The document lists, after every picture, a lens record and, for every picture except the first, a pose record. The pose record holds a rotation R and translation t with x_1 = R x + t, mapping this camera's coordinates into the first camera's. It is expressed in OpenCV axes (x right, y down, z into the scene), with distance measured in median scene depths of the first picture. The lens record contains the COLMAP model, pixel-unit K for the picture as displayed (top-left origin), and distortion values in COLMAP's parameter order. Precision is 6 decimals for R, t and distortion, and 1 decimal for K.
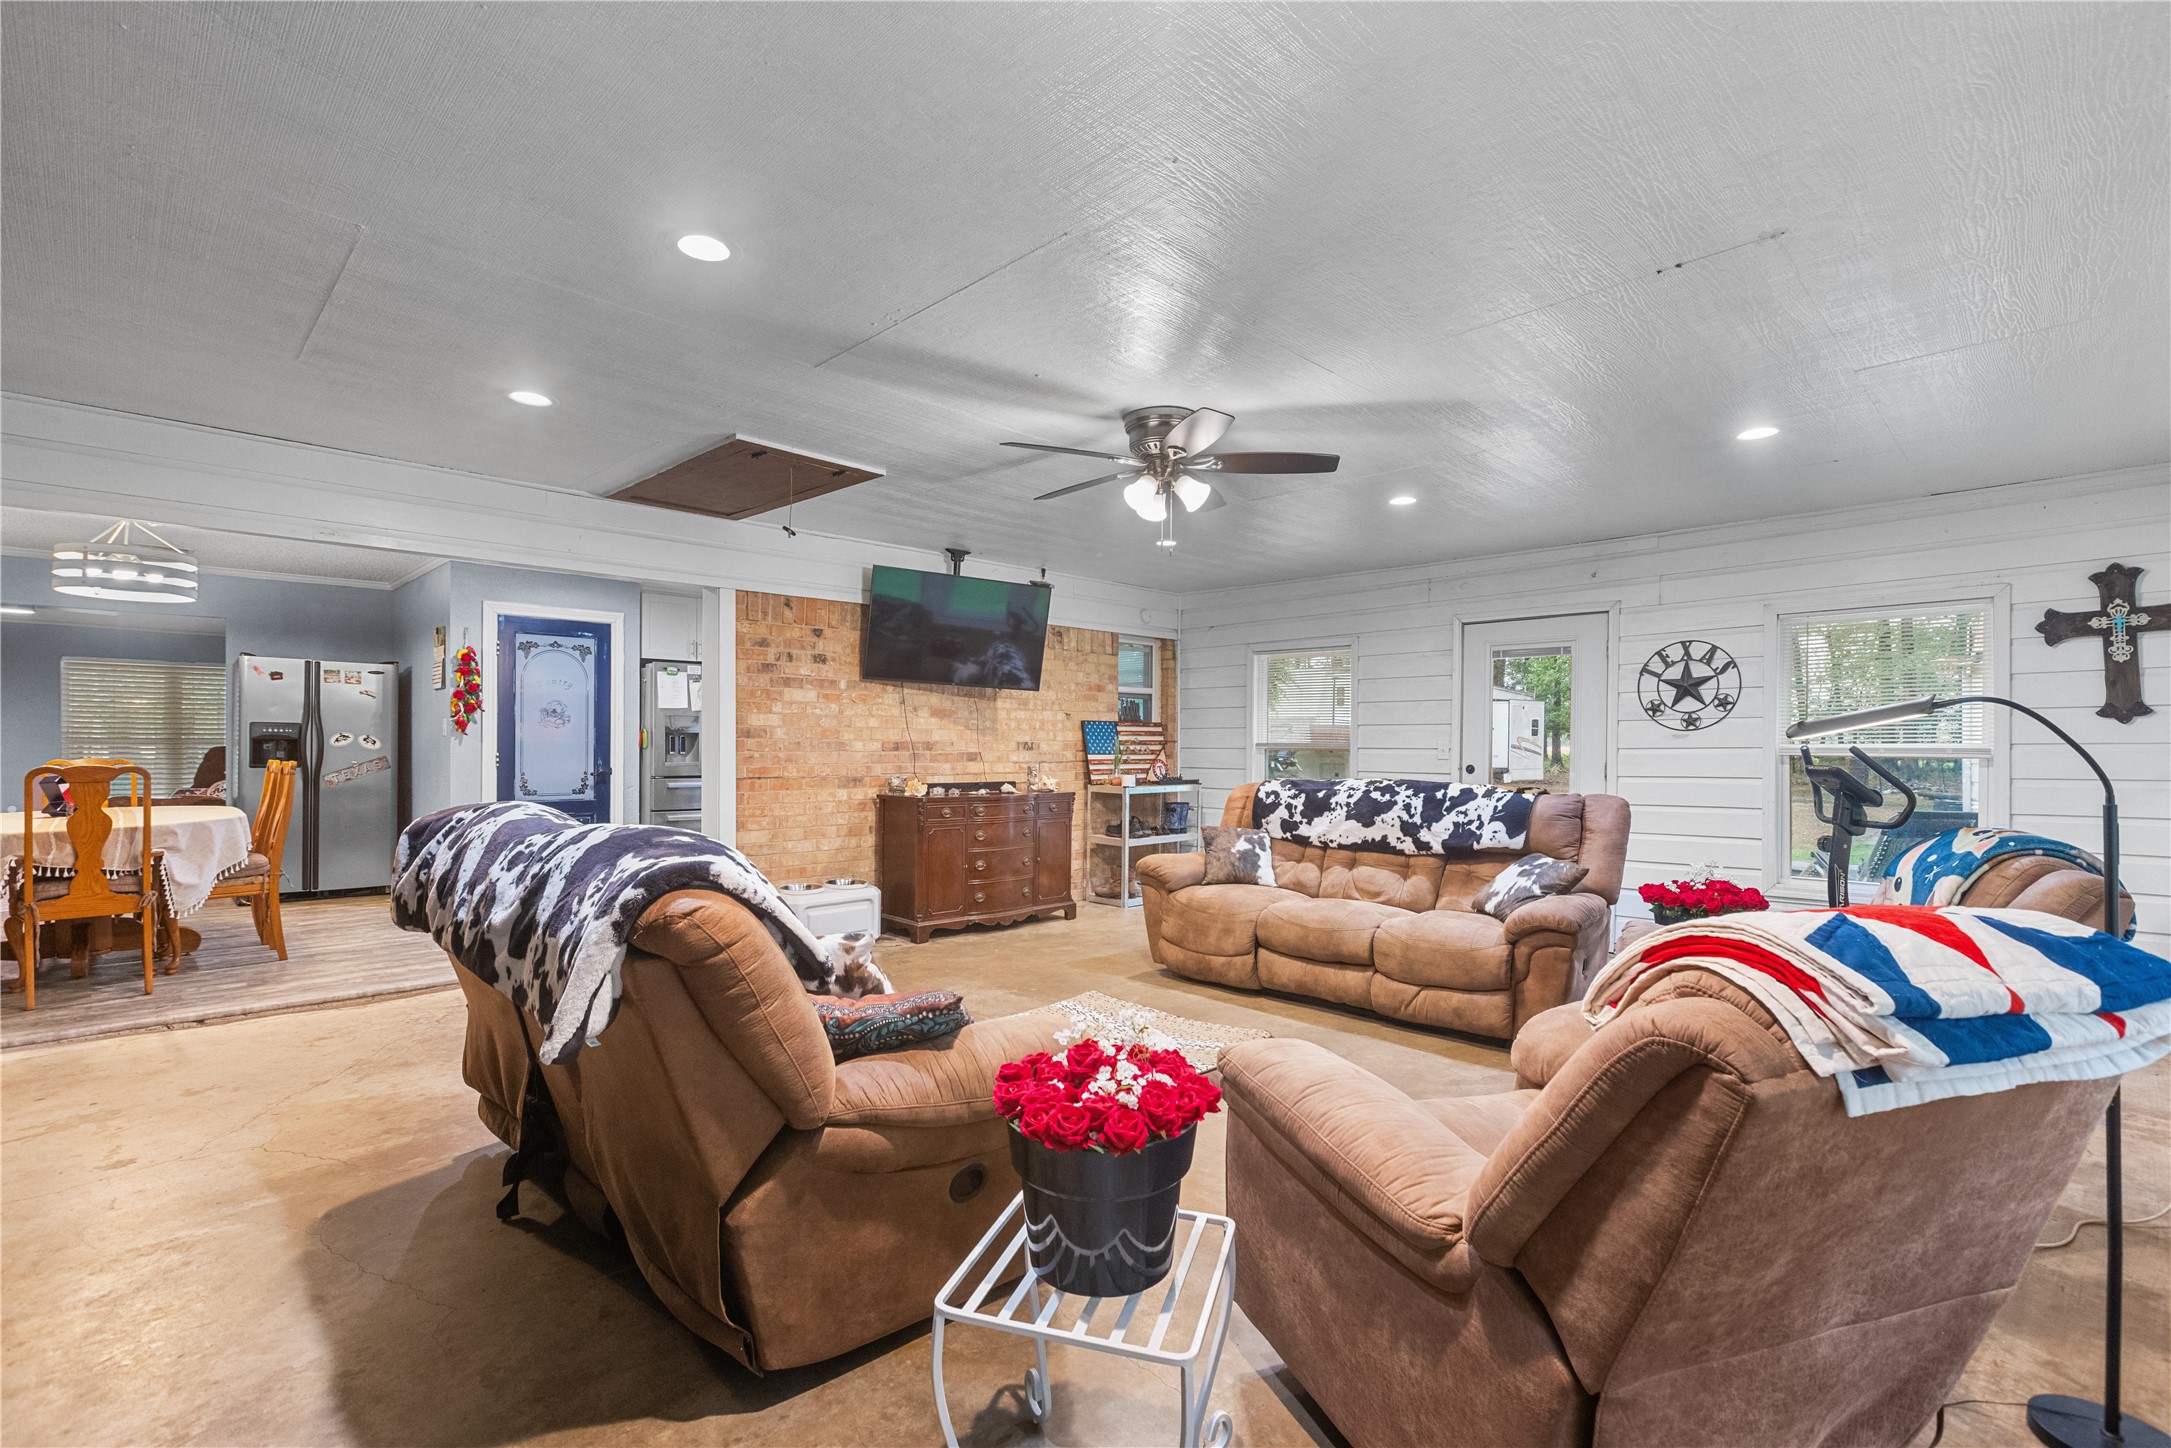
lens RADIAL K [[983.5, 0, 1063.2], [0, 983.5, 740.5], [0, 0, 1]] dist [-0.001206, -0.000143]
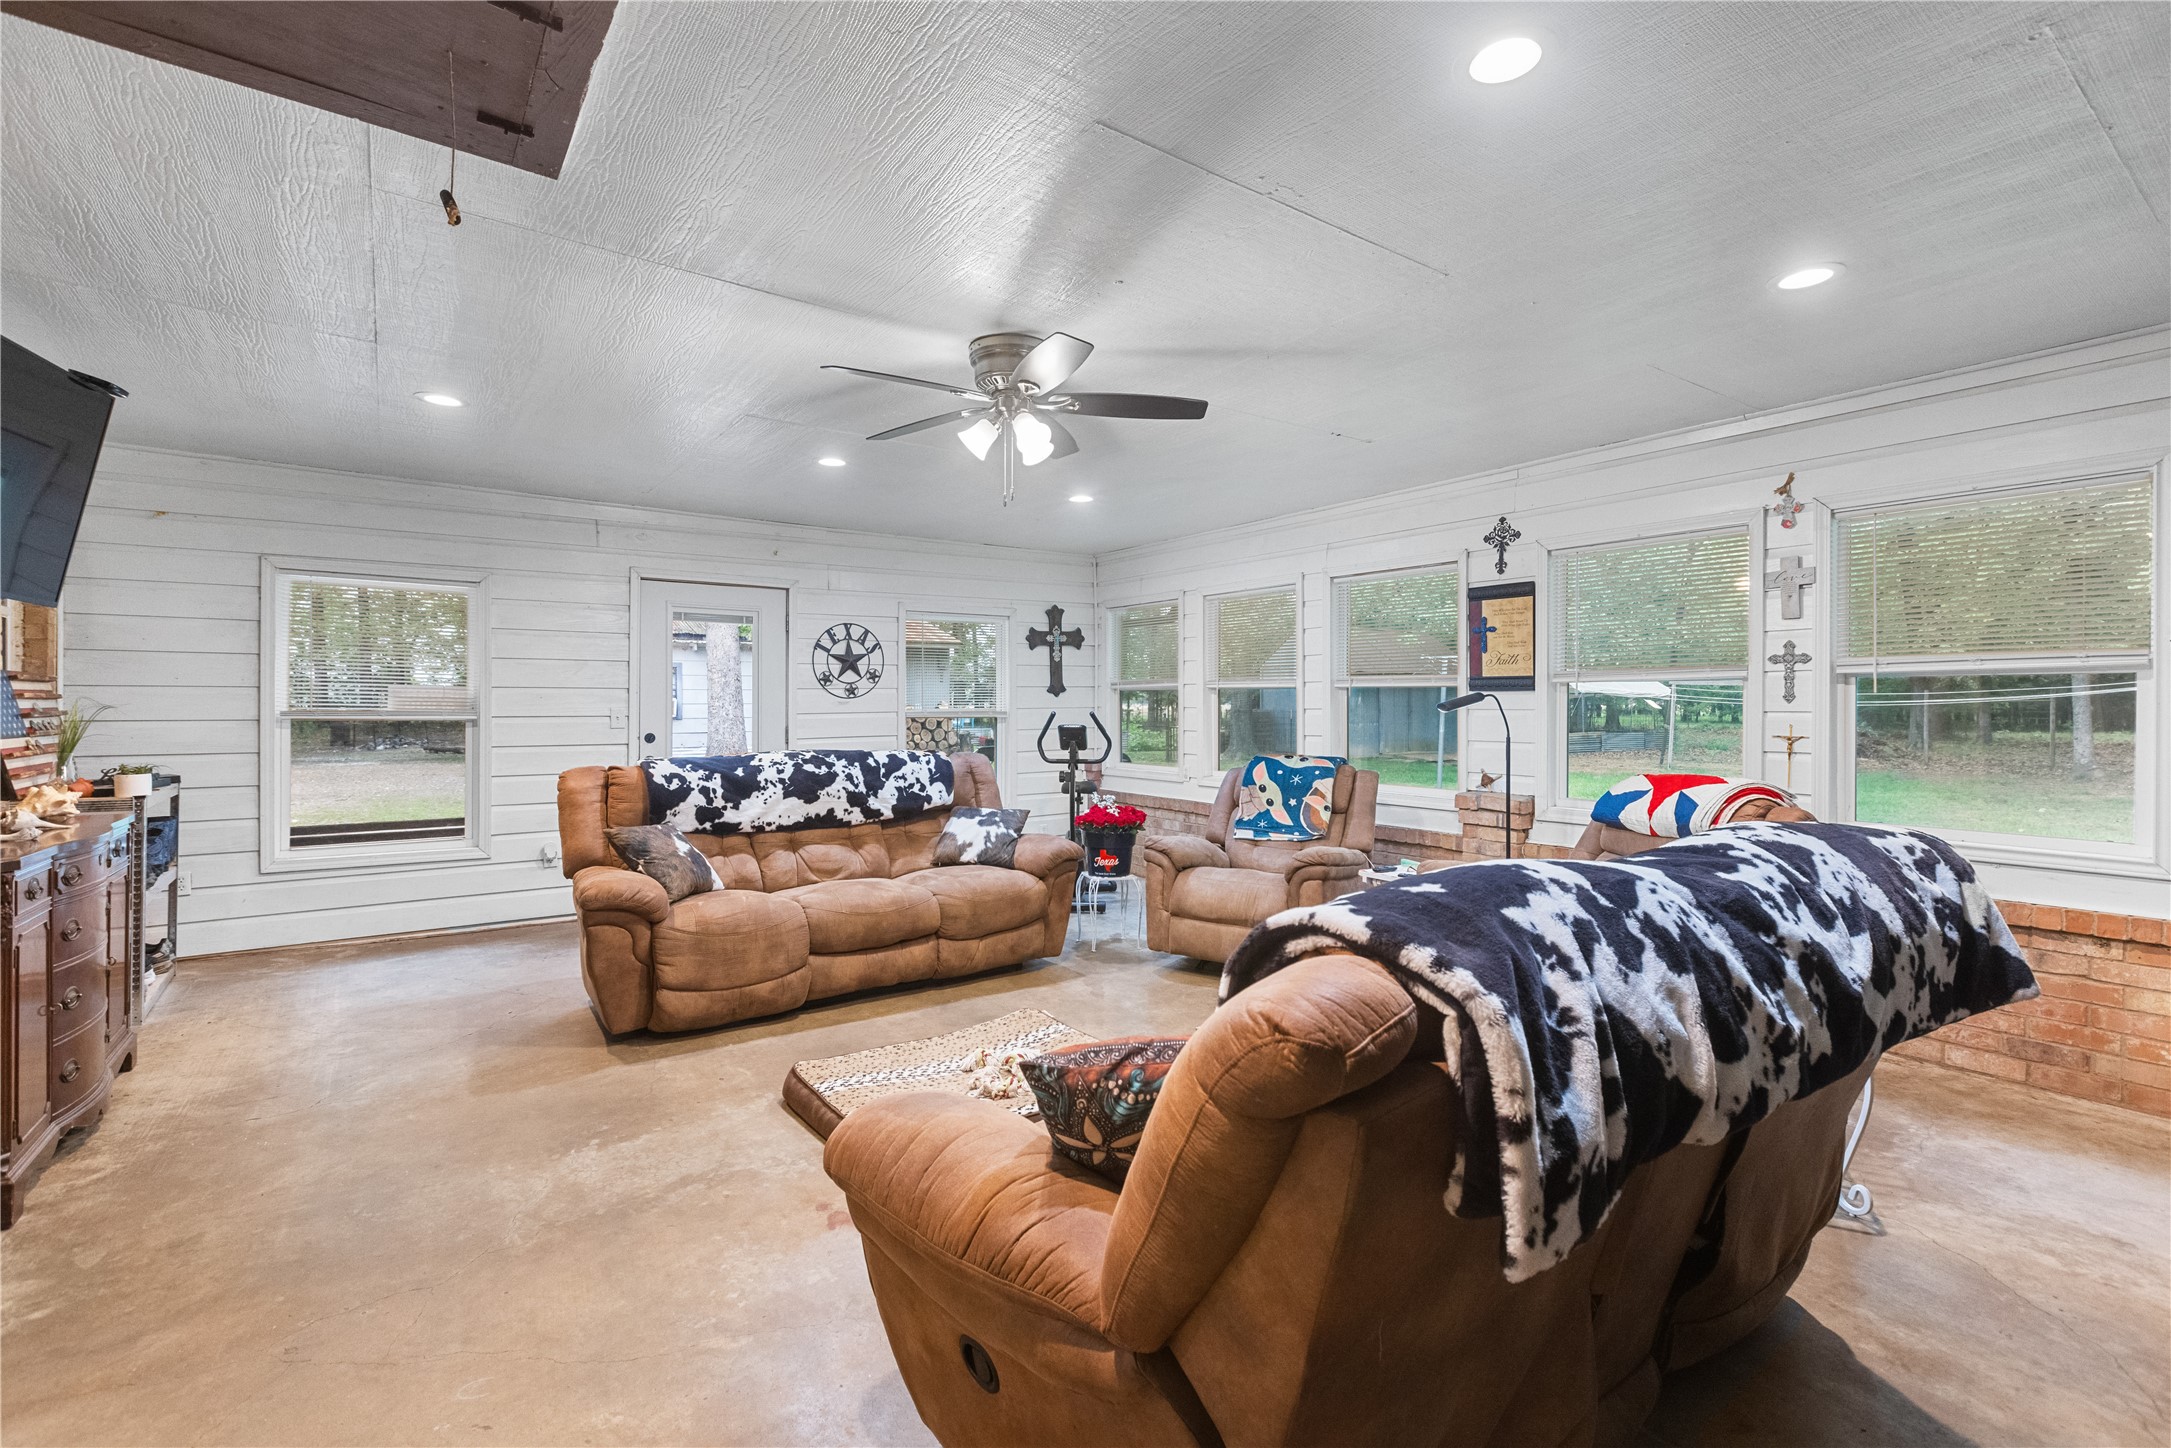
lens RADIAL K [[983.5, 0, 1086.6], [0, 983.5, 706.4], [0, 0, 1]] dist [-0.001206, -0.000143]
pose [[0.134631, -0.006332, 0.990876, -0.587013], [-0.003454, 0.999971, 0.006860, -0.010679], [-0.990890, -0.004346, 0.134605, 0.626591]]
